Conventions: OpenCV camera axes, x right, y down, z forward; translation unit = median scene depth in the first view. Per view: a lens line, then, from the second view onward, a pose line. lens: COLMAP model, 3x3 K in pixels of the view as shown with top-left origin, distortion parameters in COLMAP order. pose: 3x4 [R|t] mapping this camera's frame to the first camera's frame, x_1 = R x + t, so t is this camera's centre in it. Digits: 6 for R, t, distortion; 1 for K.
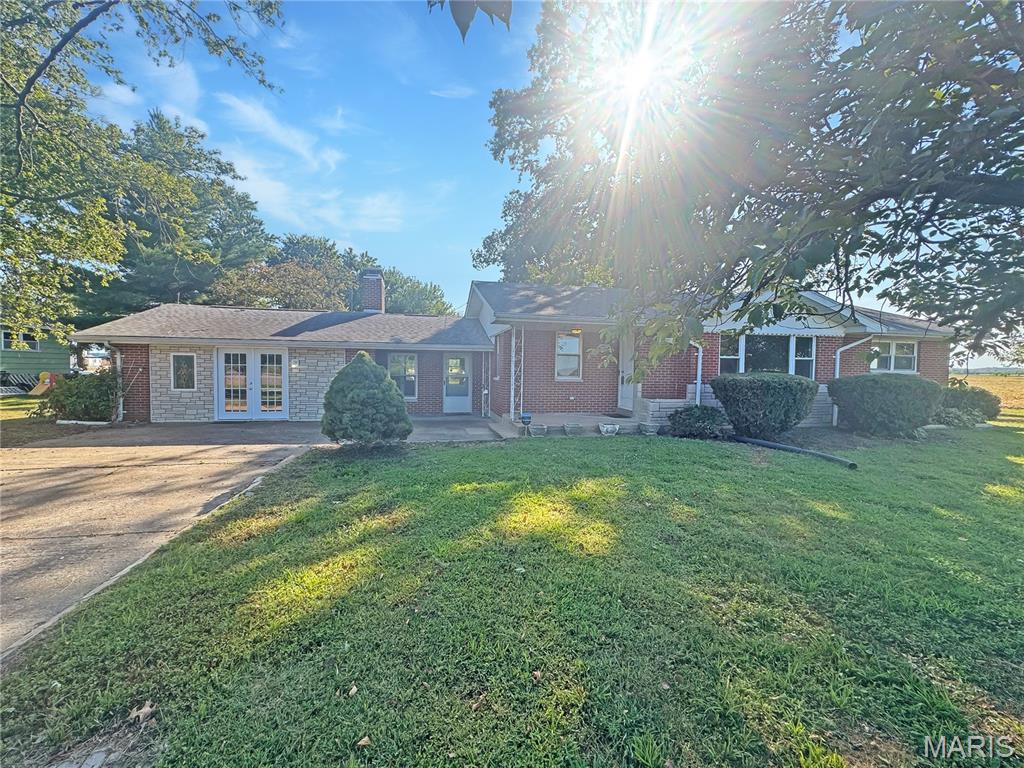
lens RADIAL K [[409.3, 0, 512.0], [0, 409.3, 384.0], [0, 0, 1]] dist [-0.000082, -0.000038]
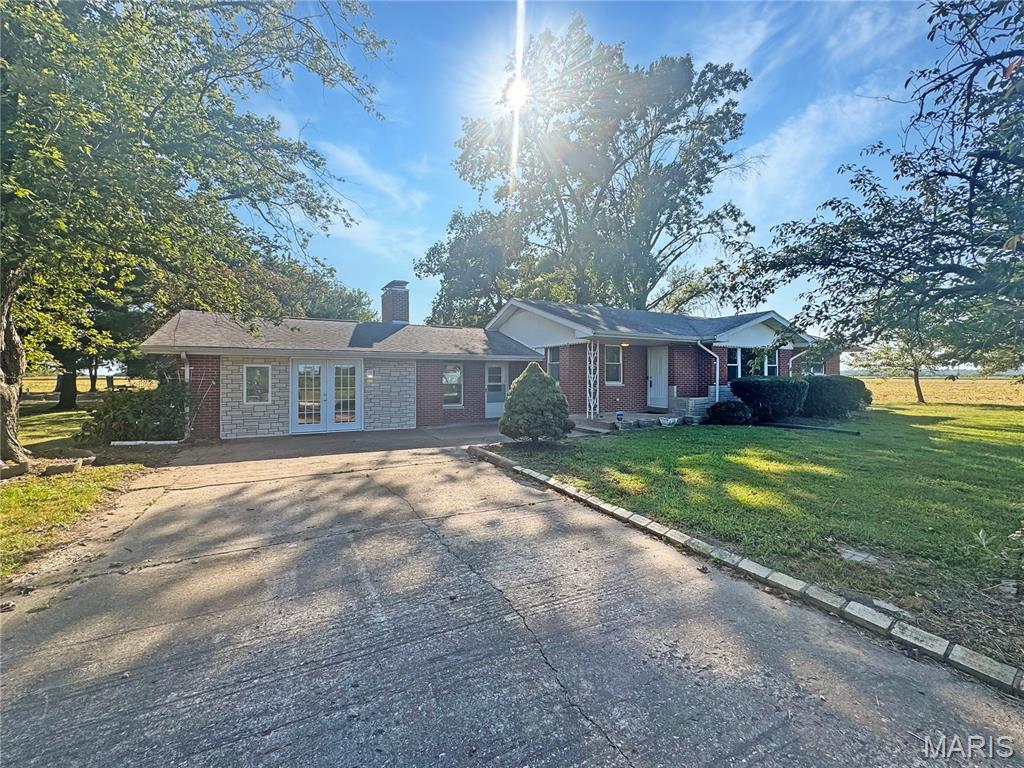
lens RADIAL K [[408.9, 0, 523.8], [0, 408.9, 380.3], [0, 0, 1]] dist [0.000616, 0.000047]
pose [[0.959735, -0.017673, 0.280350, -0.480572], [0.025711, 0.999356, -0.025021, 0.001084], [-0.279727, 0.031221, 0.959572, -0.092547]]
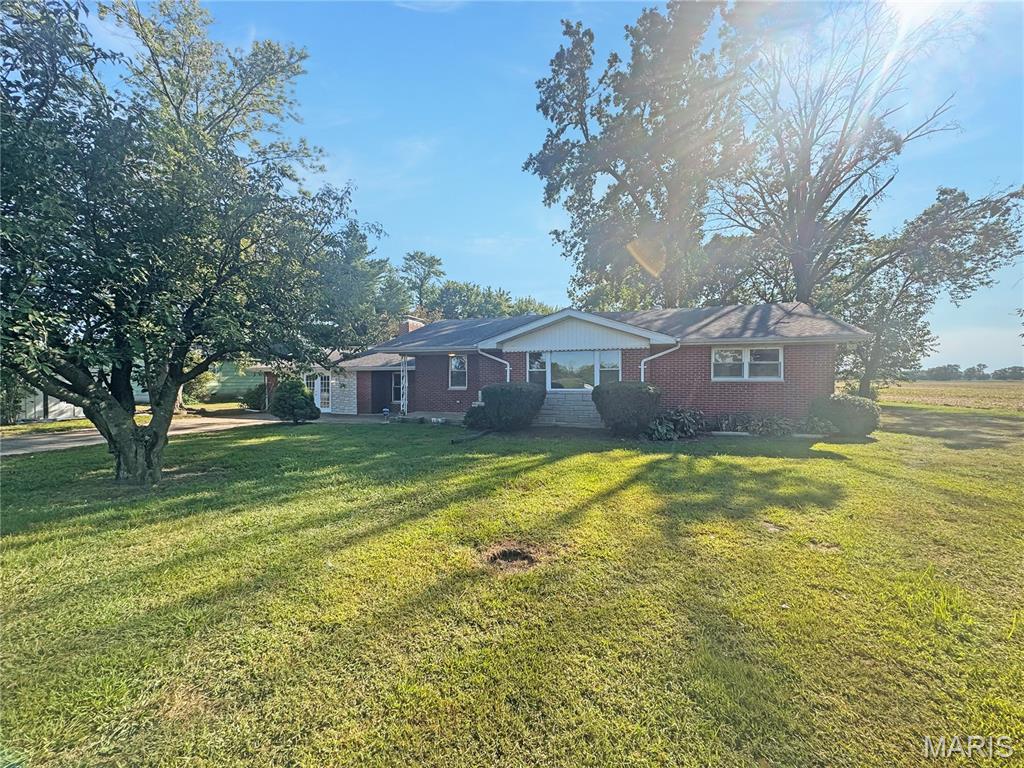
lens RADIAL K [[409.3, 0, 512.0], [0, 409.3, 384.0], [0, 0, 1]] dist [-0.000082, -0.000038]
pose [[0.865650, -0.011547, -0.500517, 1.045134], [-0.005499, 0.999454, -0.032567, 0.018708], [0.500620, 0.030944, 0.865114, -0.136569]]
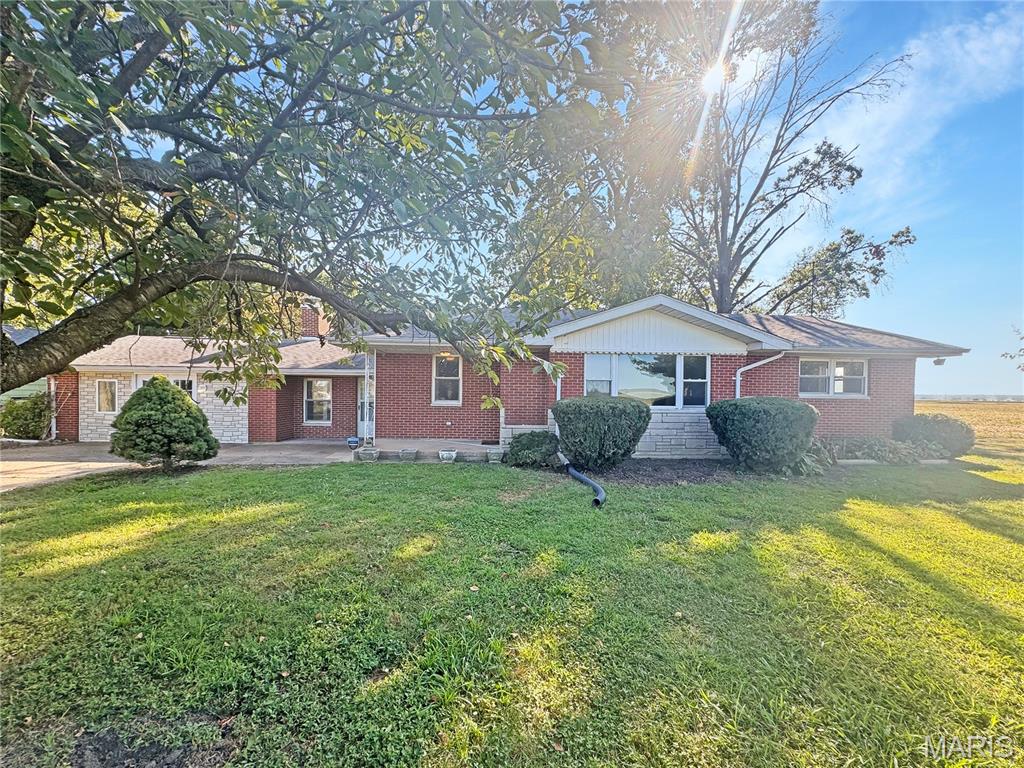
lens RADIAL K [[415.9, 0, 501.5], [0, 415.9, 400.9], [0, 0, 1]] dist [-0.001062, 0.000023]
pose [[0.988032, 0.000852, -0.154244, 0.435972], [-0.004643, 0.999696, -0.024217, 0.005177], [0.154176, 0.024643, 0.987736, 0.053269]]
